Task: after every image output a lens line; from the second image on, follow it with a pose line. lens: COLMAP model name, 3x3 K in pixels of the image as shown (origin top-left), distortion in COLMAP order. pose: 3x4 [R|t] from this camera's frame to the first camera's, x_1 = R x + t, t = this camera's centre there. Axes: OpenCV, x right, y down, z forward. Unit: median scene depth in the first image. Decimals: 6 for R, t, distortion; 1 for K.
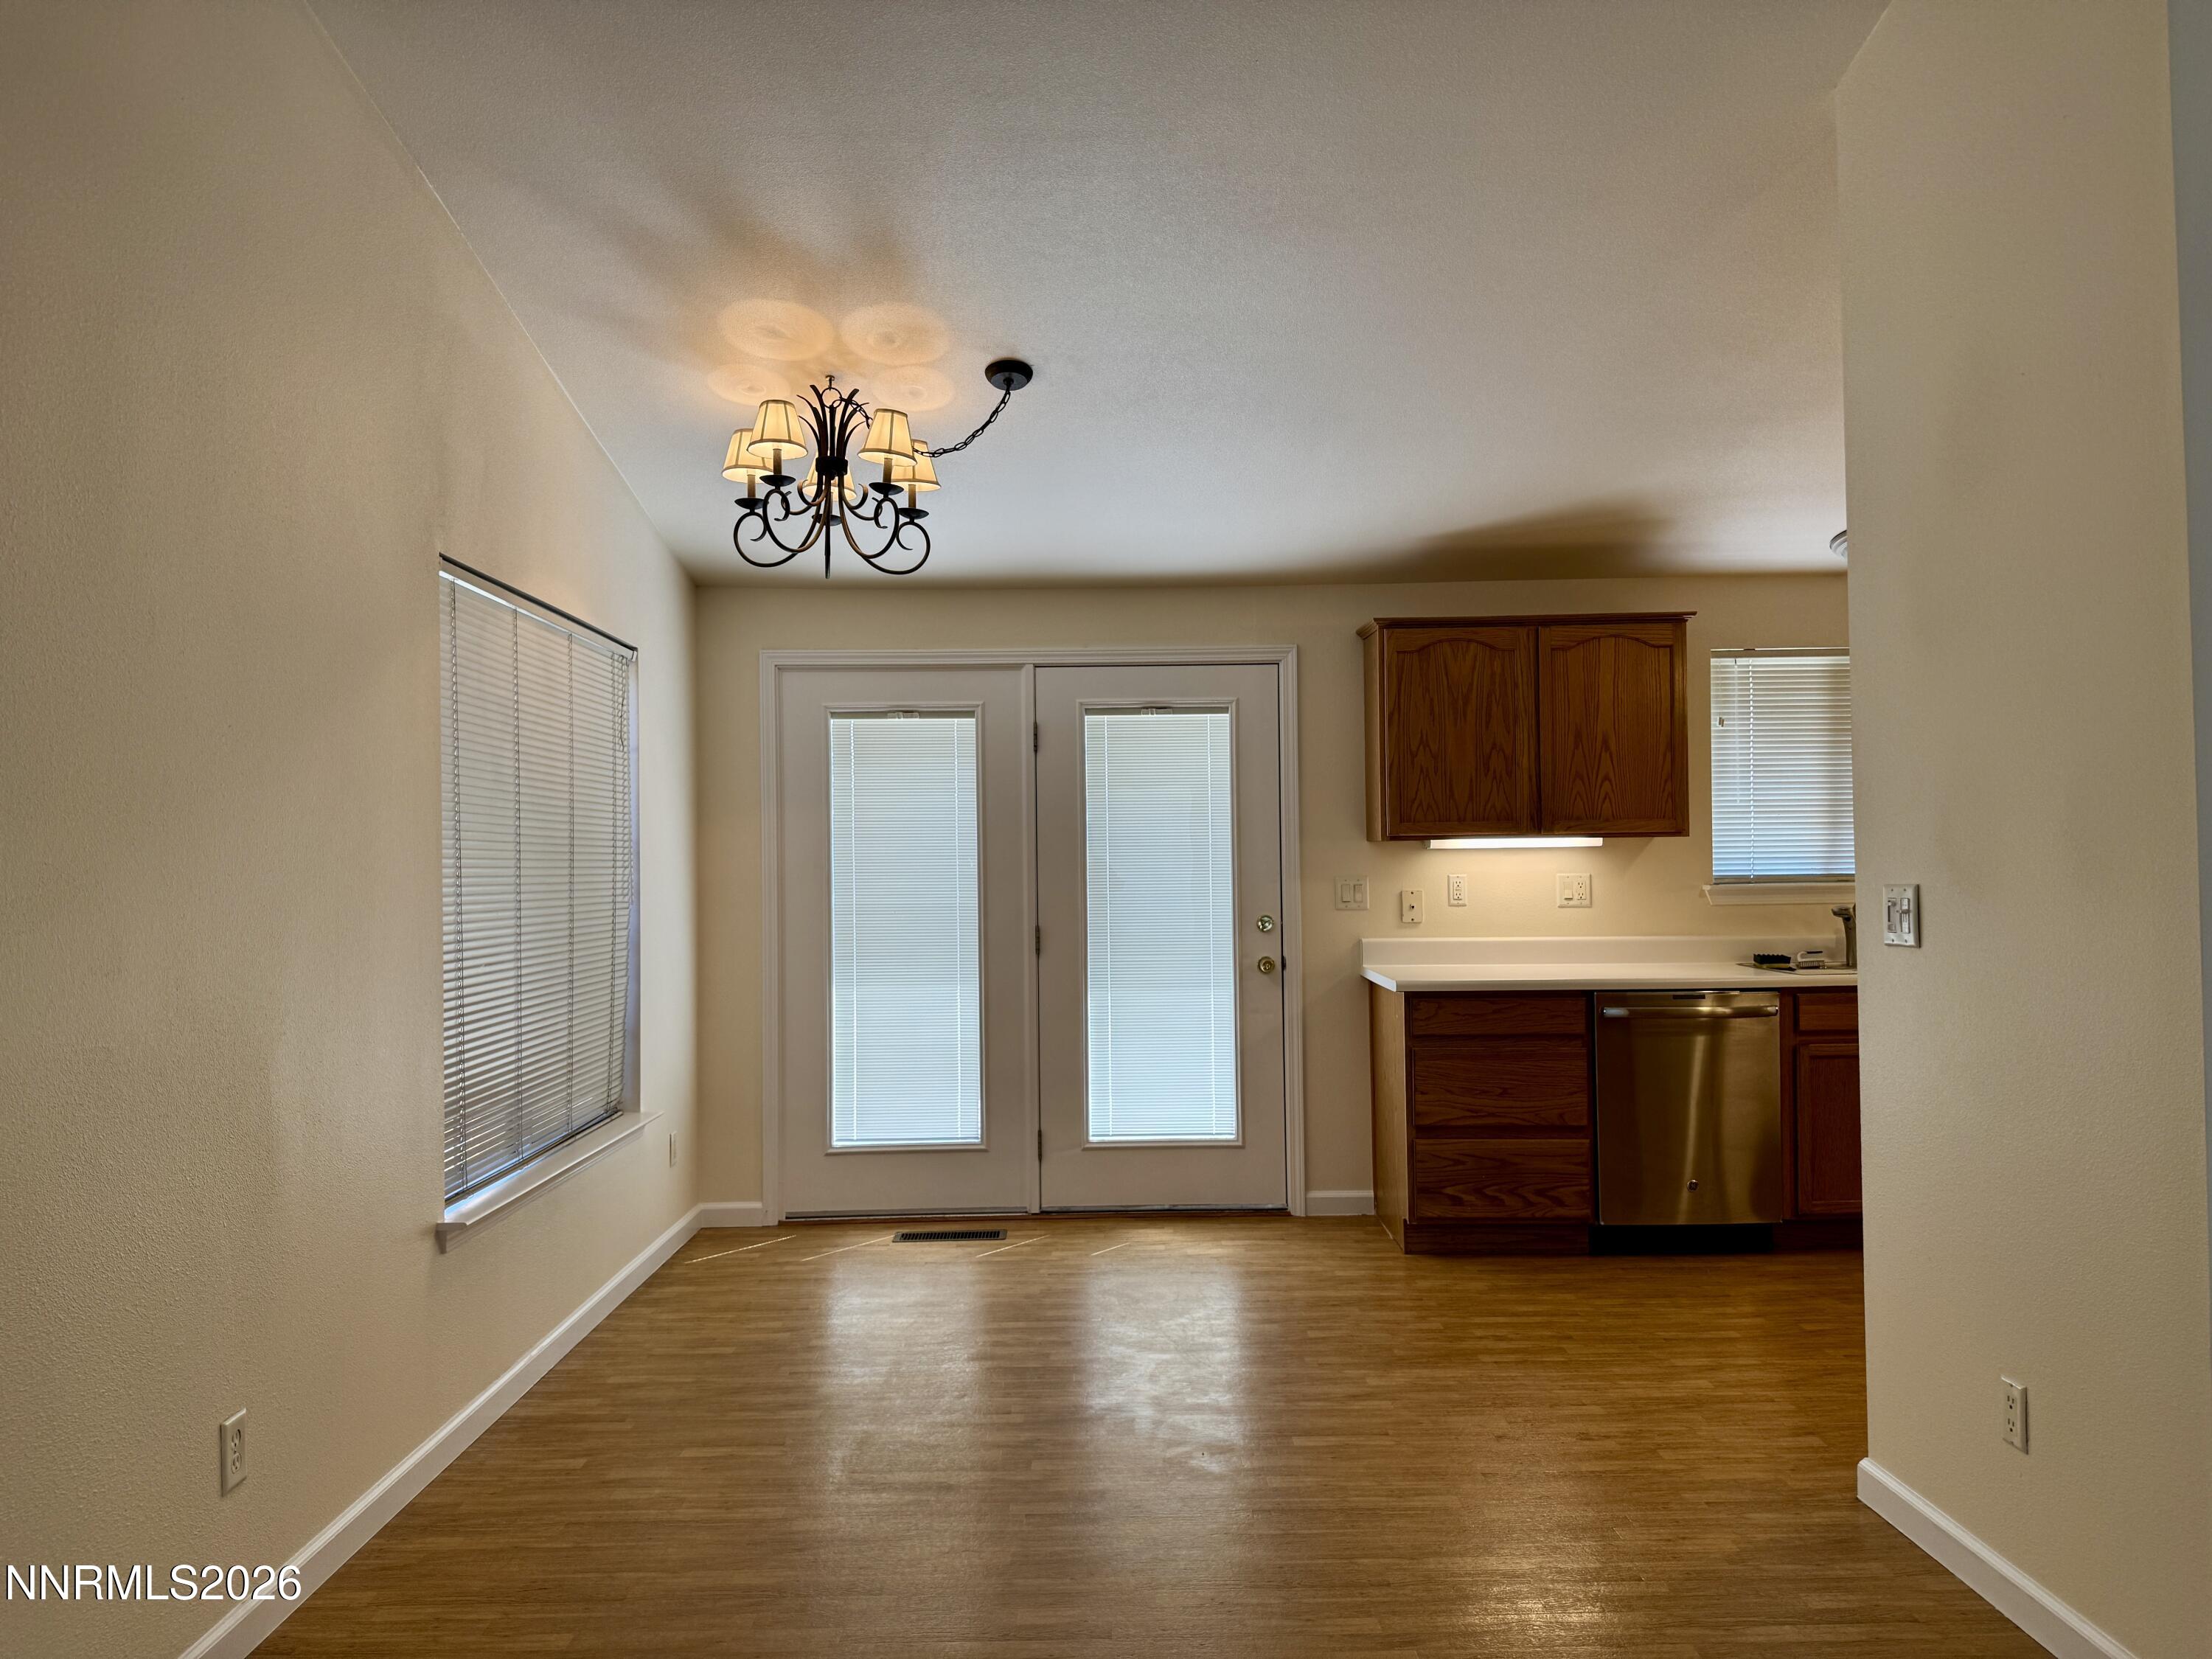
lens RADIAL K [[1560.2, 0, 1095.2], [0, 1560.2, 839.6], [0, 0, 1]] dist [0.022990, -0.032107]
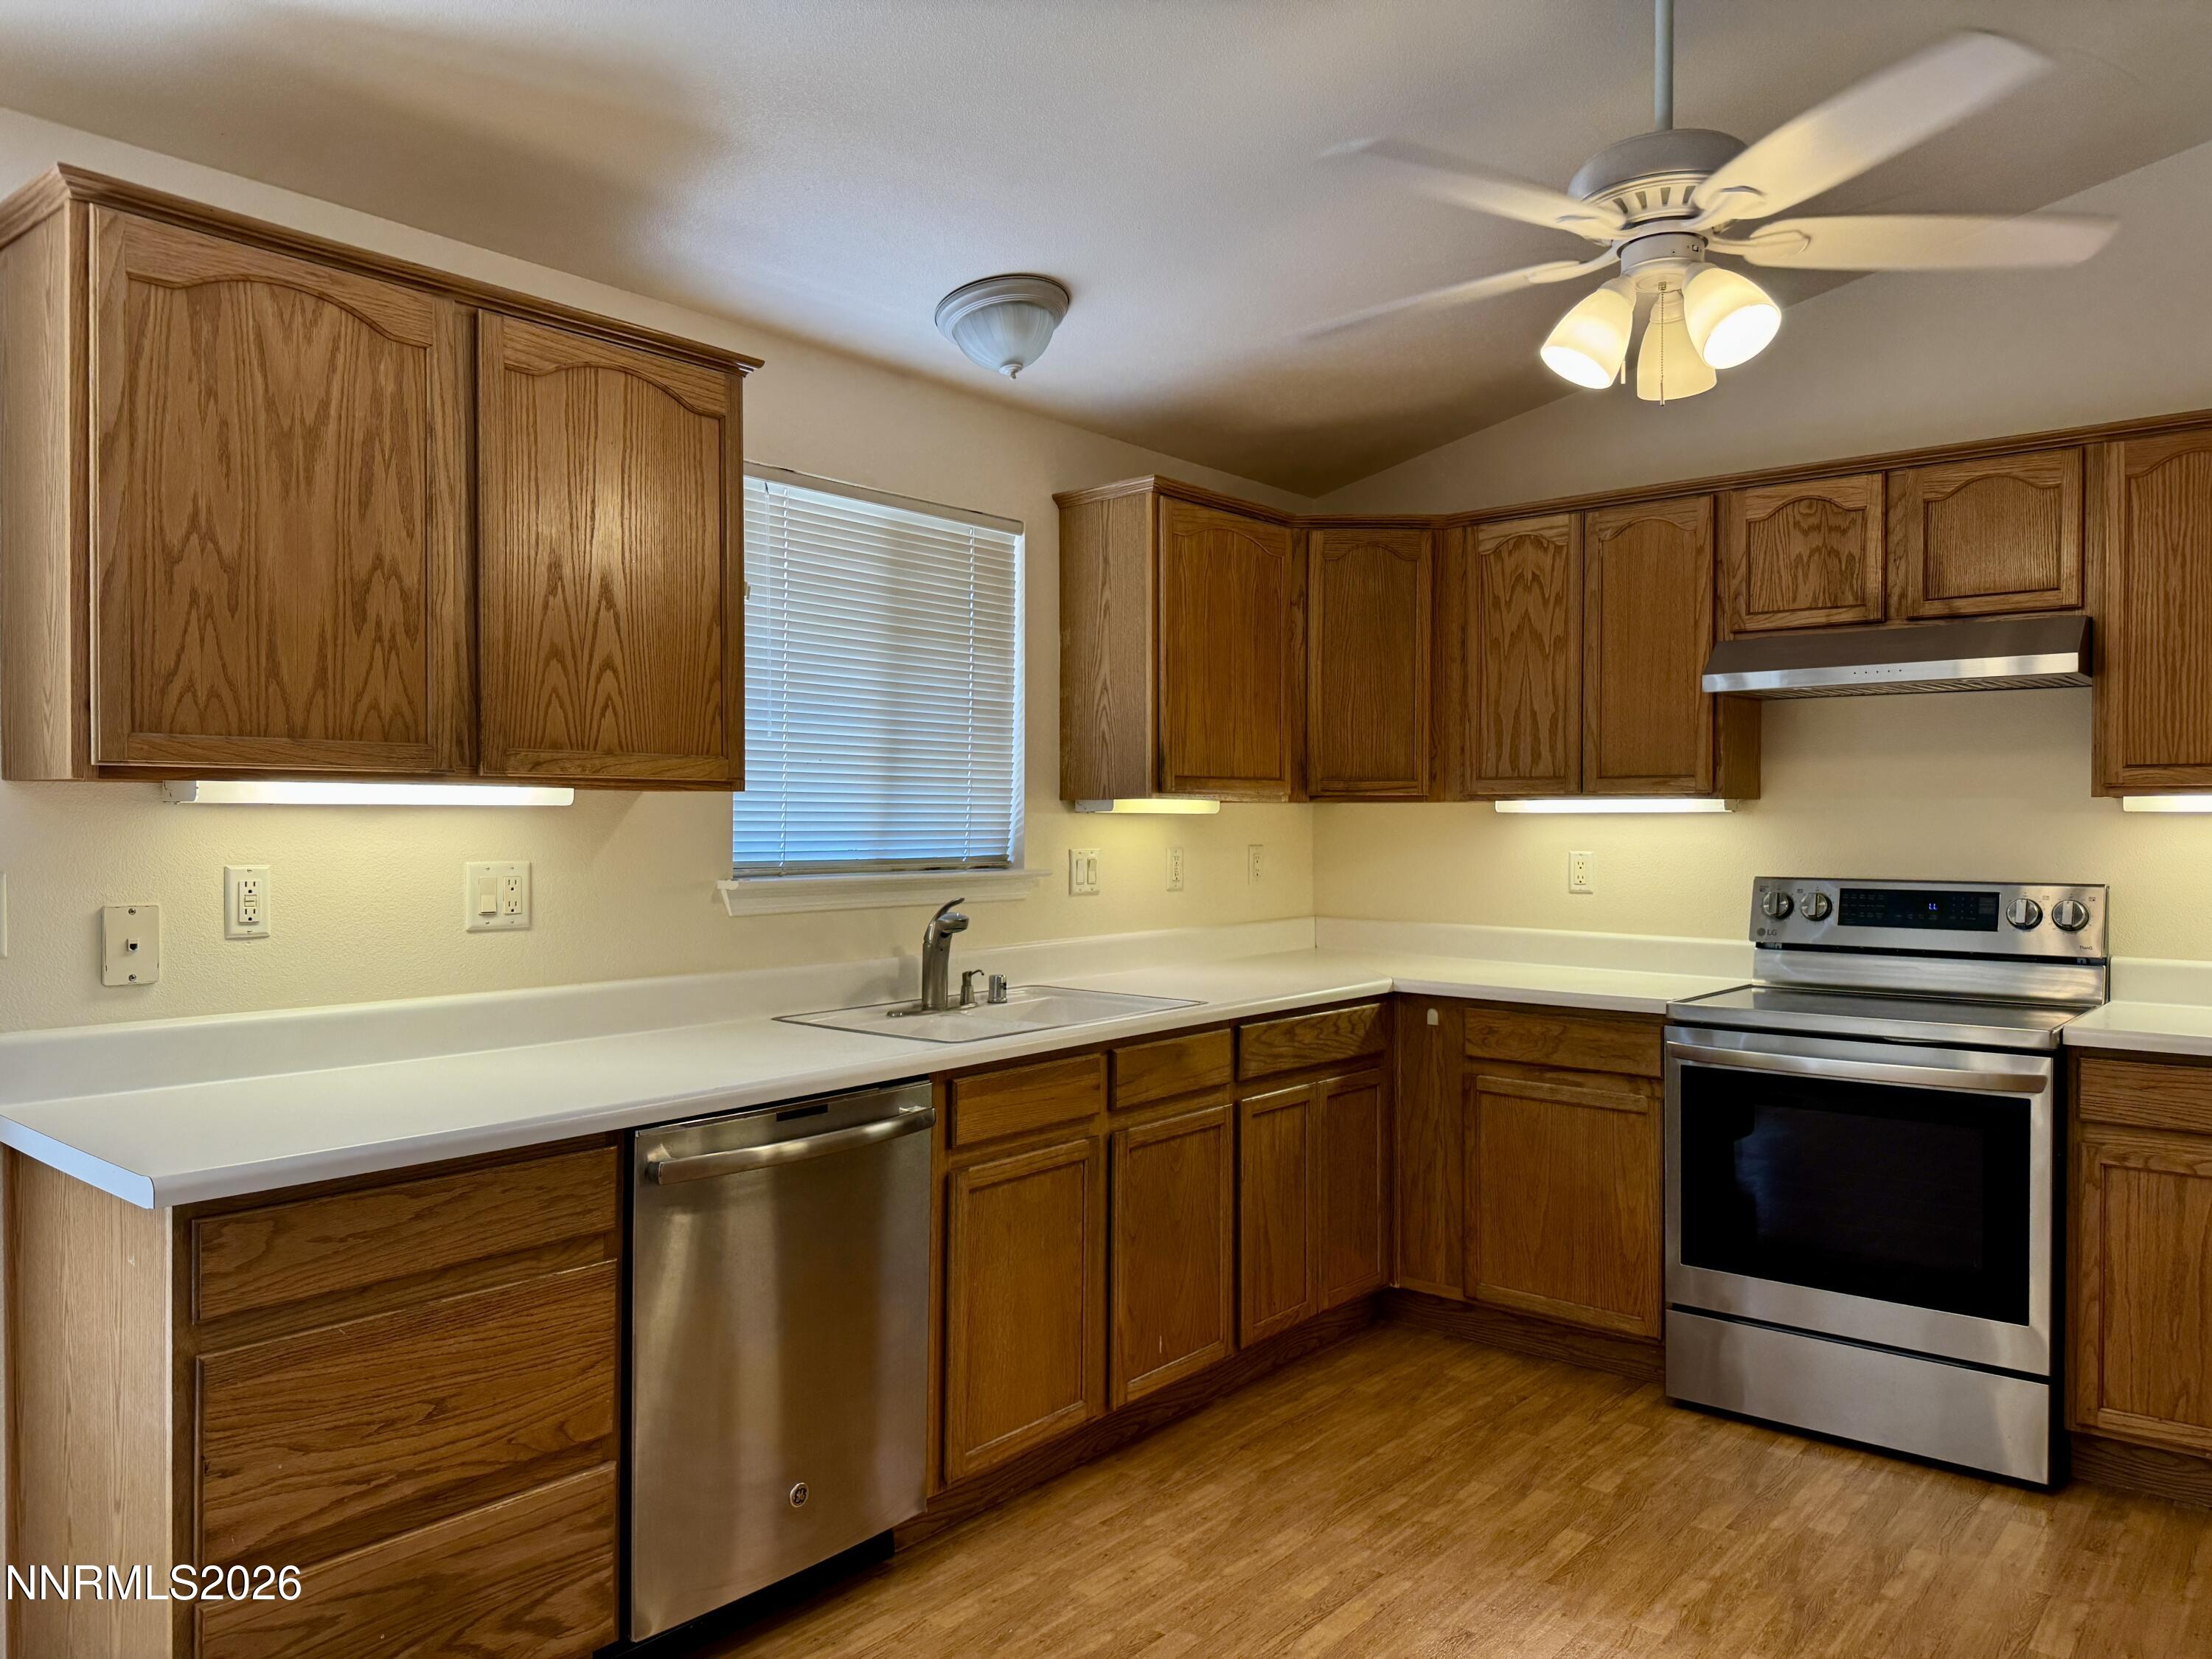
lens RADIAL K [[1560.2, 0, 1089.2], [0, 1560.2, 835.9], [0, 0, 1]] dist [0.022990, -0.032107]
pose [[0.660386, 0.005365, 0.750907, 0.064455], [-0.018436, 0.999789, 0.009070, 0.006432], [-0.750700, -0.019833, 0.660346, 0.574019]]
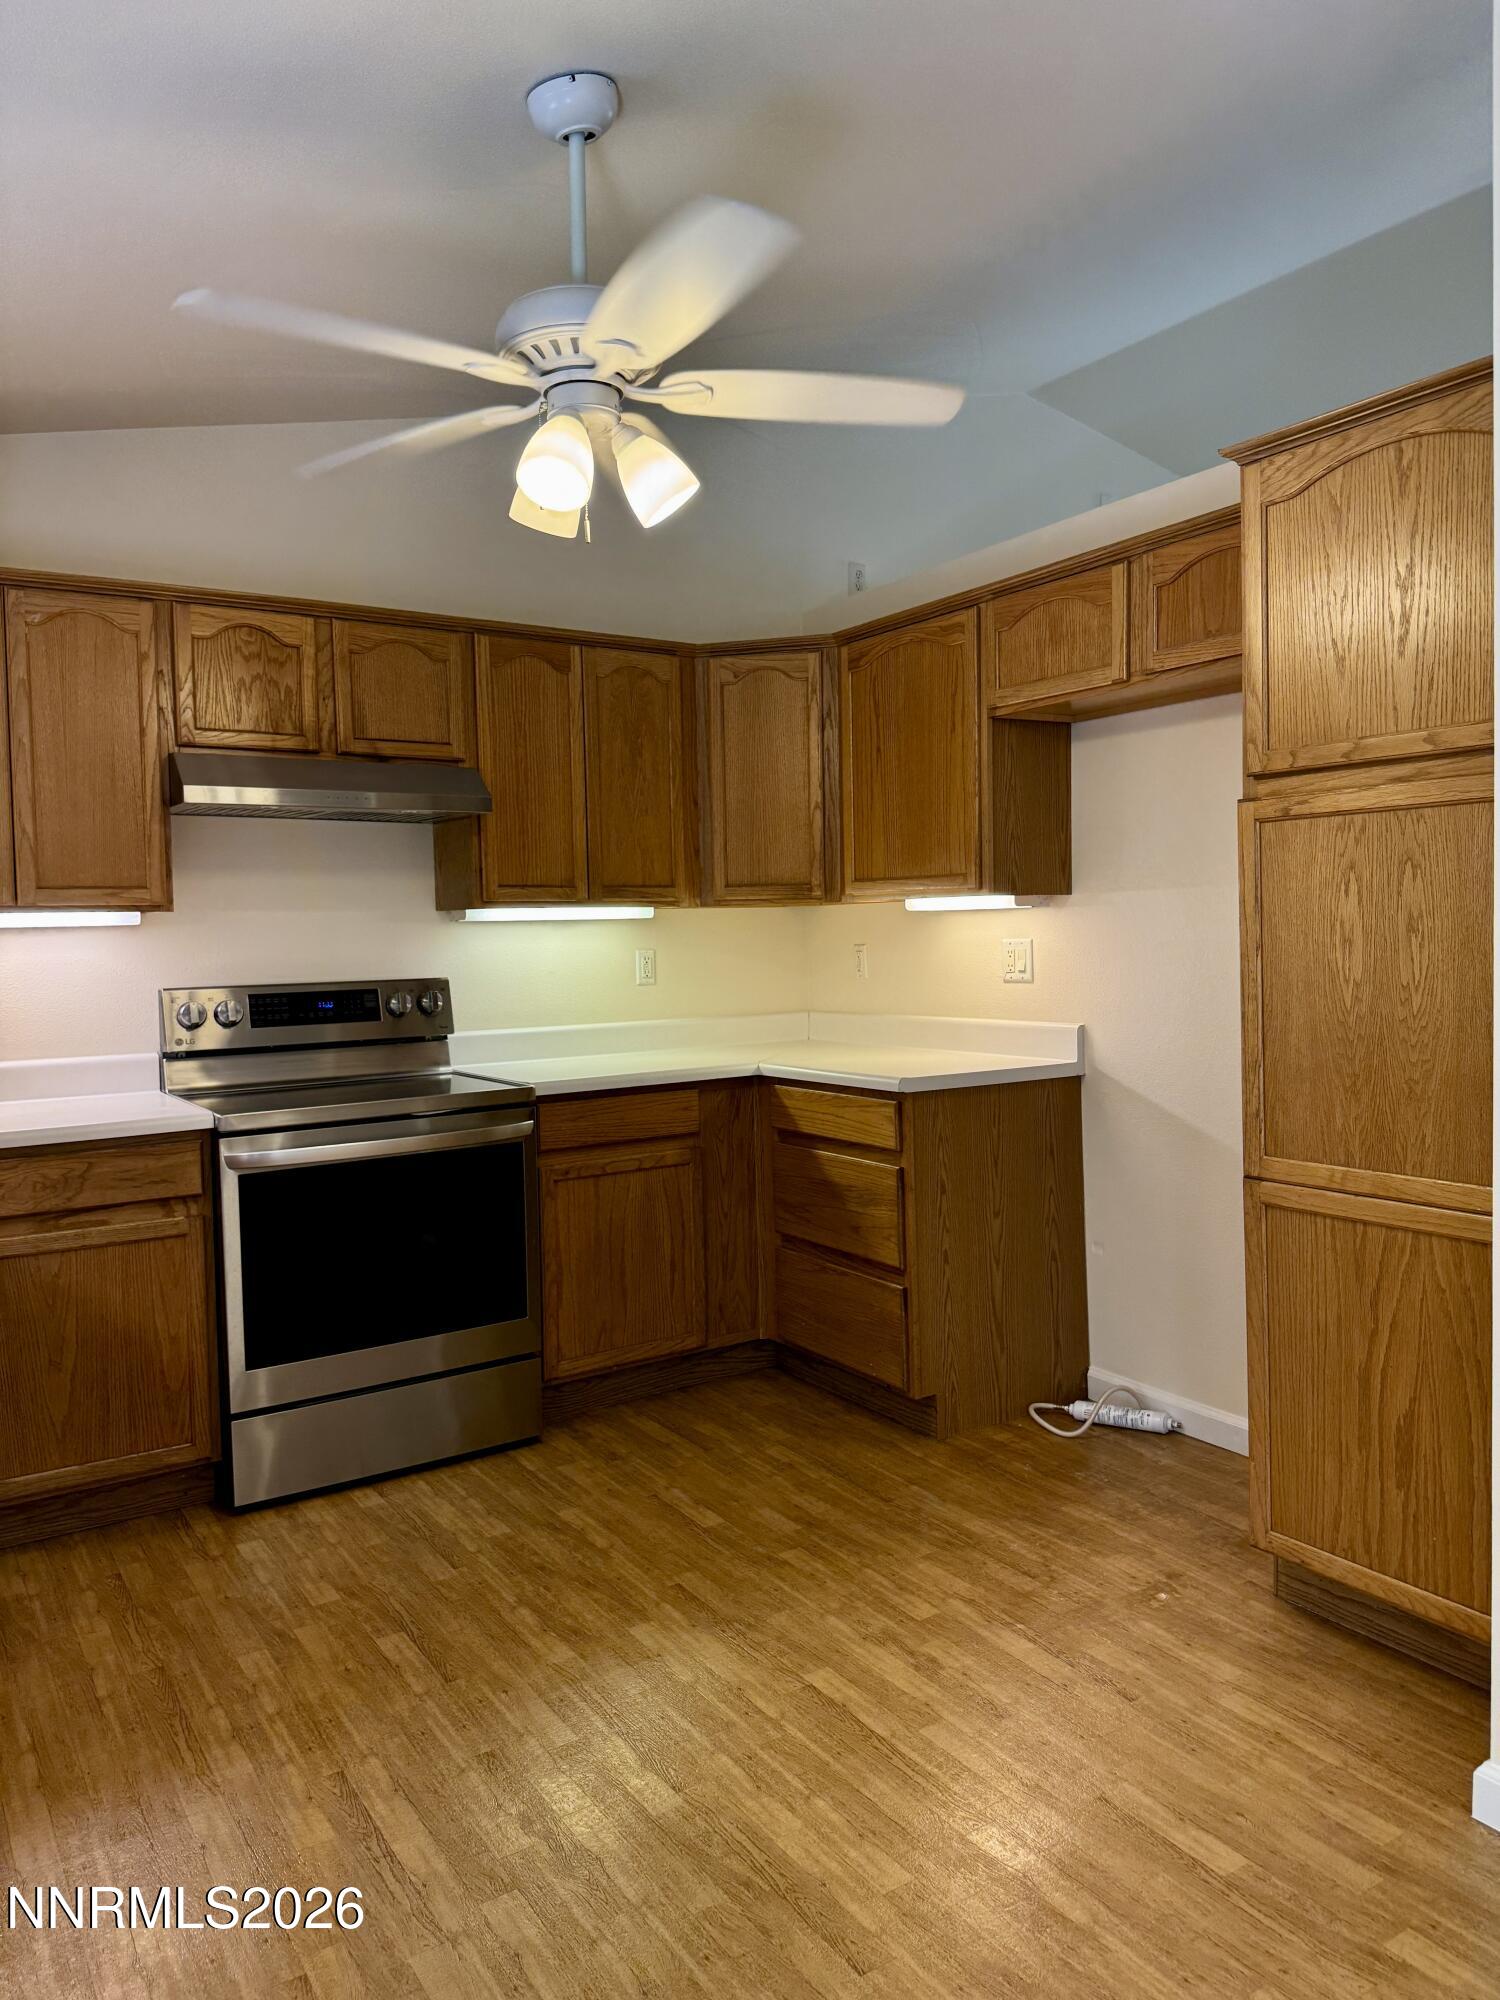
lens RADIAL K [[1410.7, 0, 752.5], [0, 1410.7, 999.8], [0, 0, 1]] dist [0.022990, -0.032107]
pose [[-0.519607, -0.020769, 0.854153, 0.115450], [0.017165, 0.999249, 0.034739, 0.015175], [-0.854233, 0.032712, -0.518861, 1.062521]]
